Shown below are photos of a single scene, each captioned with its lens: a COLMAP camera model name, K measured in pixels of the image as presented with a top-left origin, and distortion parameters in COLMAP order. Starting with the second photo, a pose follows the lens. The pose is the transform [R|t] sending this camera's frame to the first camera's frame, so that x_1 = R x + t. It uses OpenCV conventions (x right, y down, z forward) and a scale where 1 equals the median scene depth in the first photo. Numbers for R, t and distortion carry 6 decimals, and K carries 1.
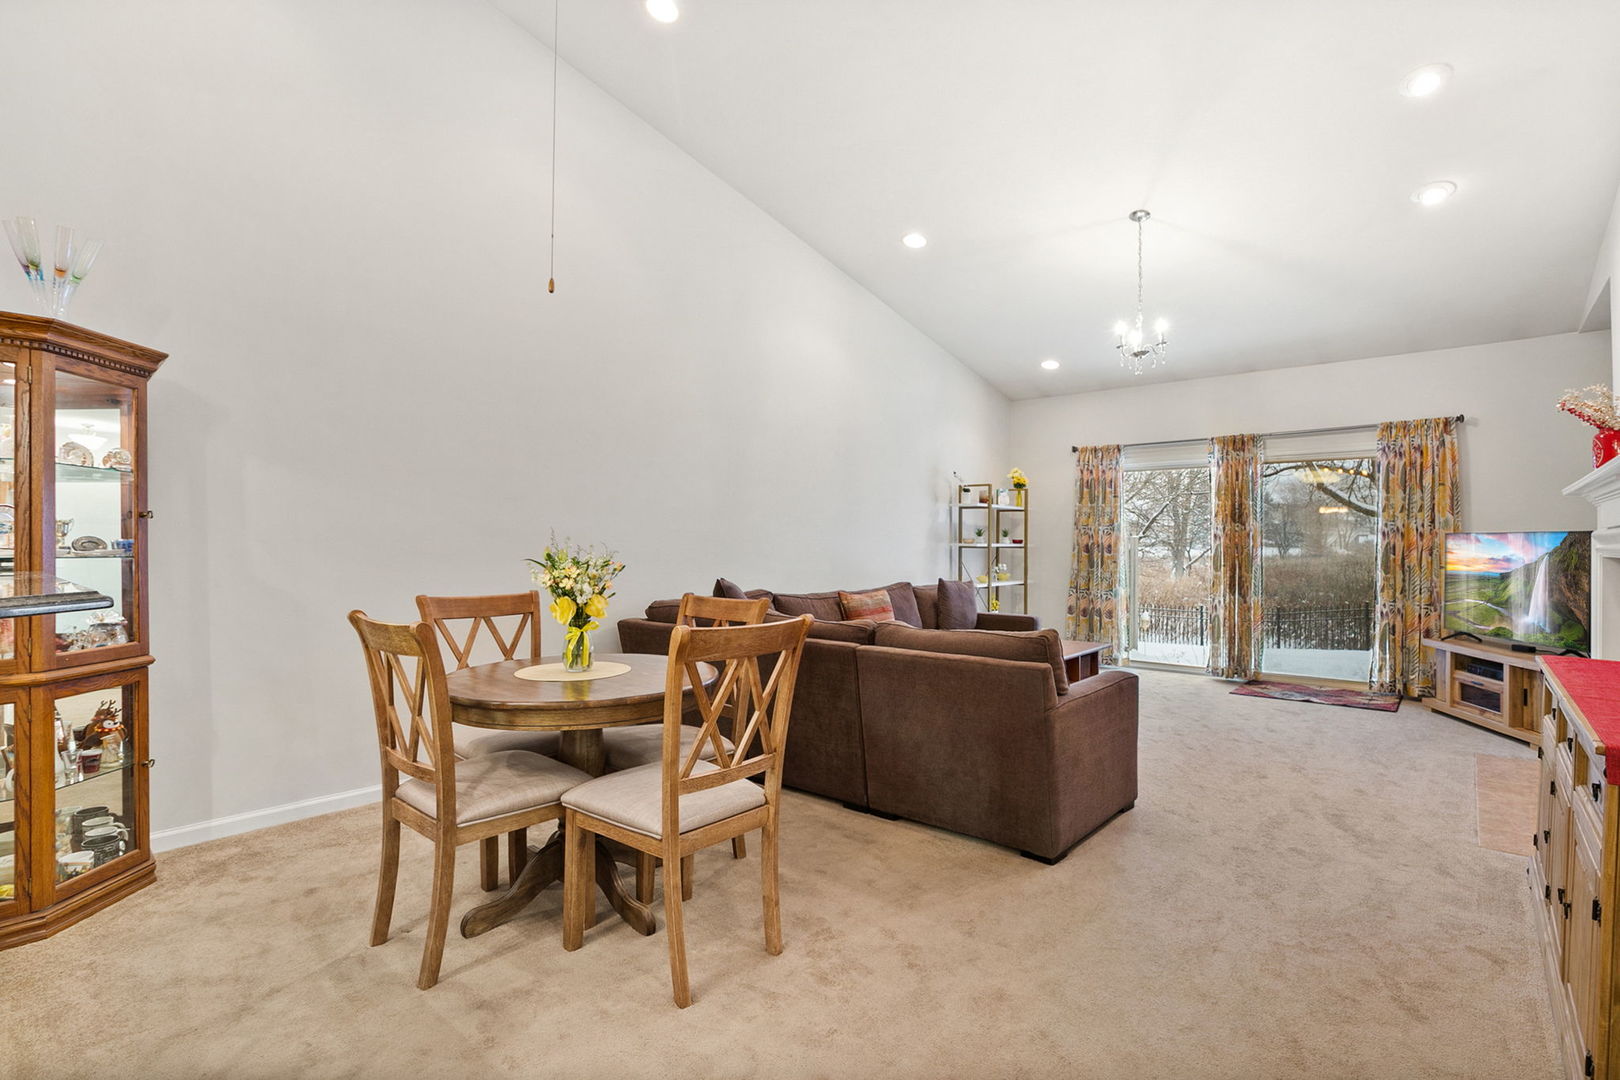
lens RADIAL K [[765.5, 0, 810.0], [0, 765.5, 540.0], [0, 0, 1]] dist [-0.014263, -0.000133]
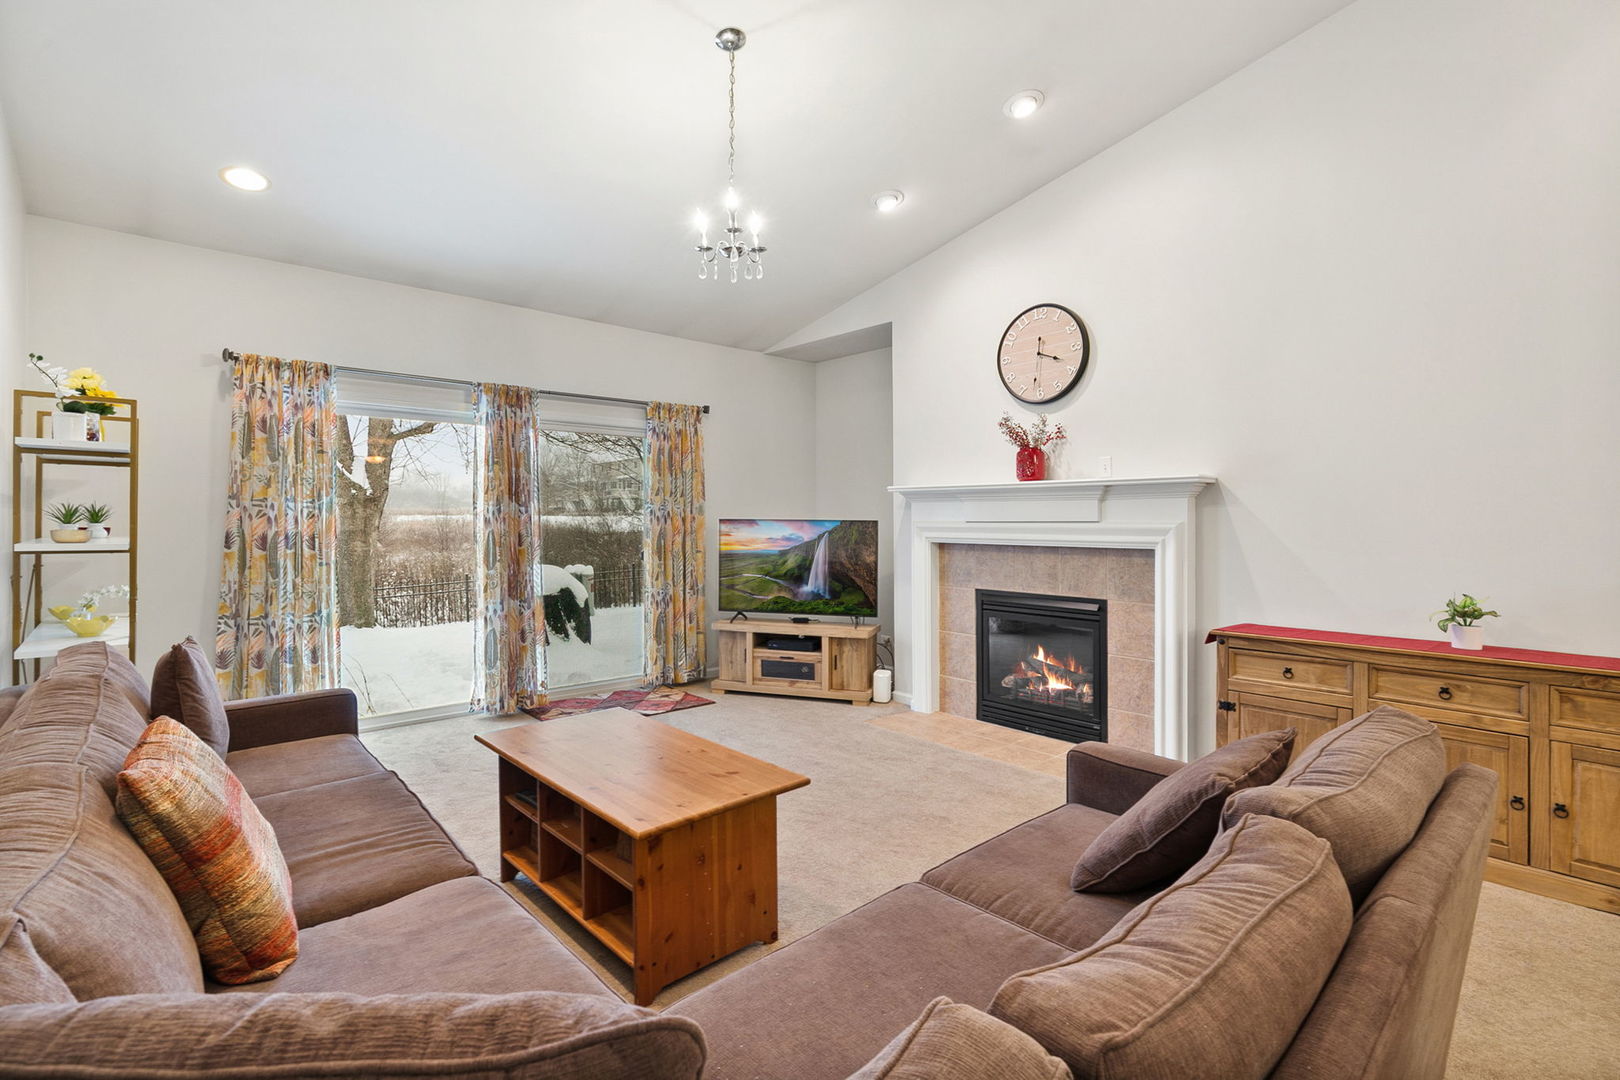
lens RADIAL K [[760.1, 0, 827.7], [0, 760.1, 523.0], [0, 0, 1]] dist [-0.002470, -0.000421]
pose [[0.115096, -0.010758, 0.993296, -0.170582], [-0.007362, 0.999905, 0.011683, -0.015775], [-0.993327, -0.008658, 0.115006, 0.701727]]
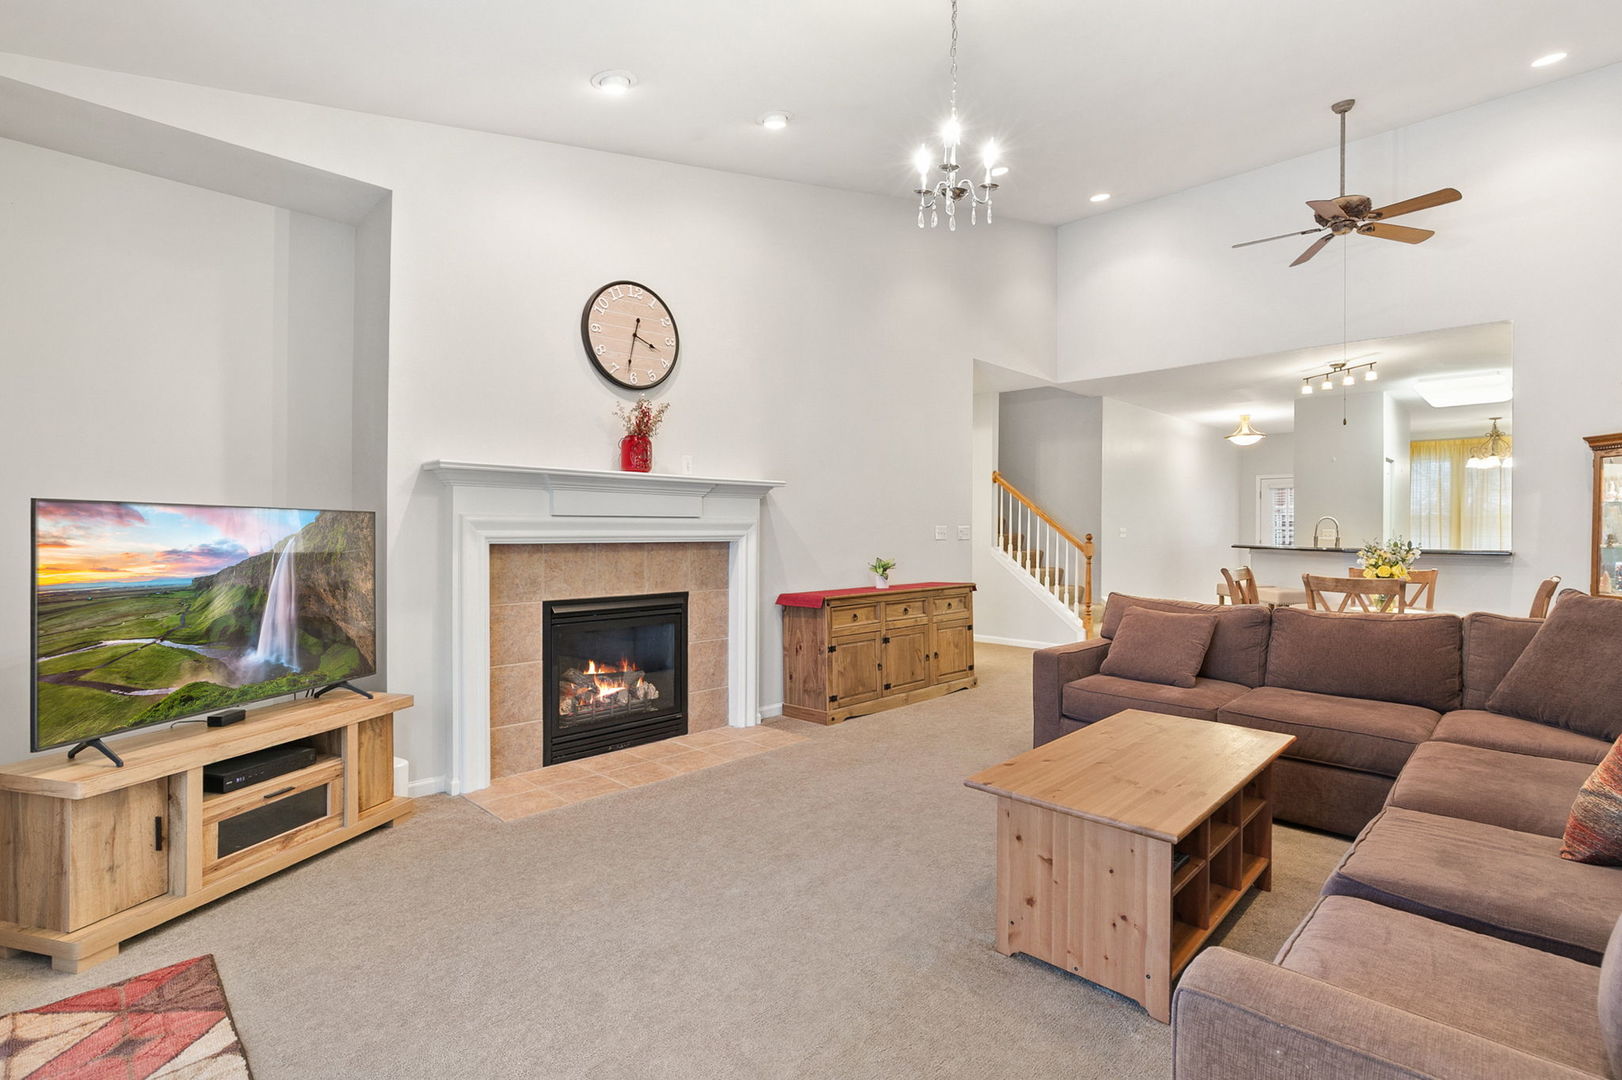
lens RADIAL K [[761.0, 0, 828.8], [0, 761.0, 523.0], [0, 0, 1]] dist [-0.002470, -0.000421]
pose [[-0.997843, -0.011828, 0.064573, 0.402719], [-0.012545, 0.999864, -0.010709, 0.002126], [-0.064437, -0.011496, -0.997856, 1.292166]]
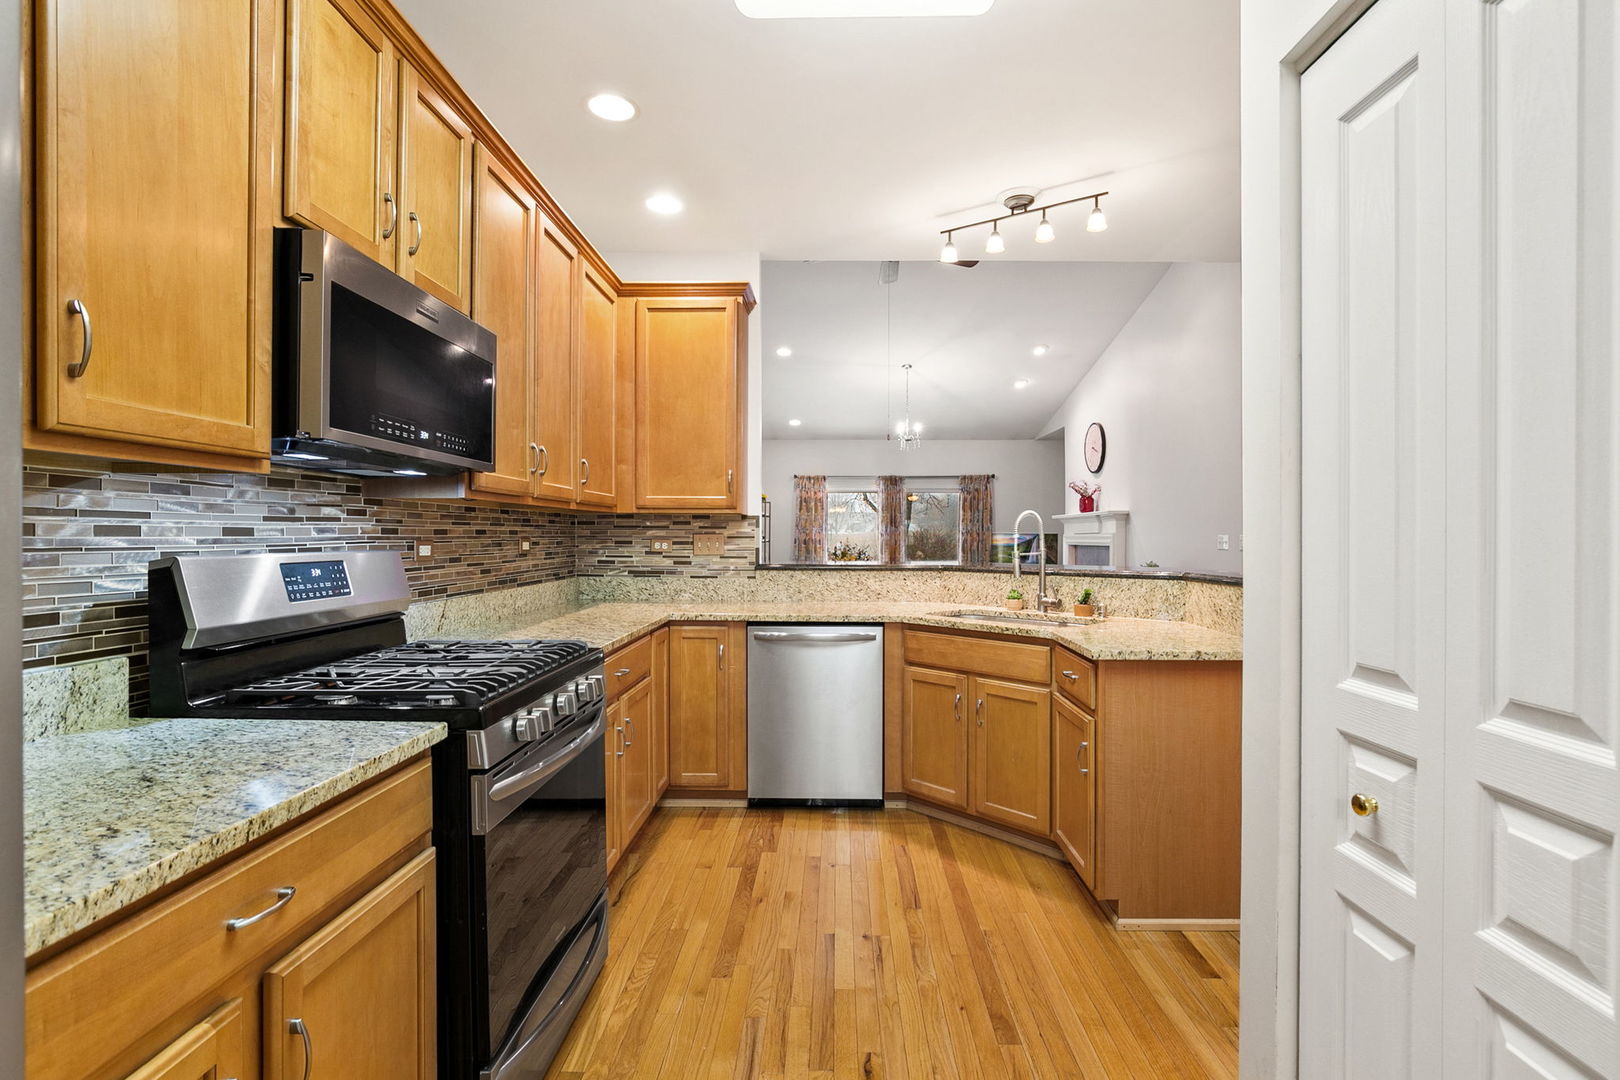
lens RADIAL K [[765.5, 0, 810.0], [0, 765.5, 540.0], [0, 0, 1]] dist [-0.014263, -0.000133]
pose [[0.773218, -0.006195, 0.634110, -0.791096], [-0.000941, 0.999940, 0.010916, -0.012911], [-0.634139, -0.009037, 0.773166, -0.255492]]
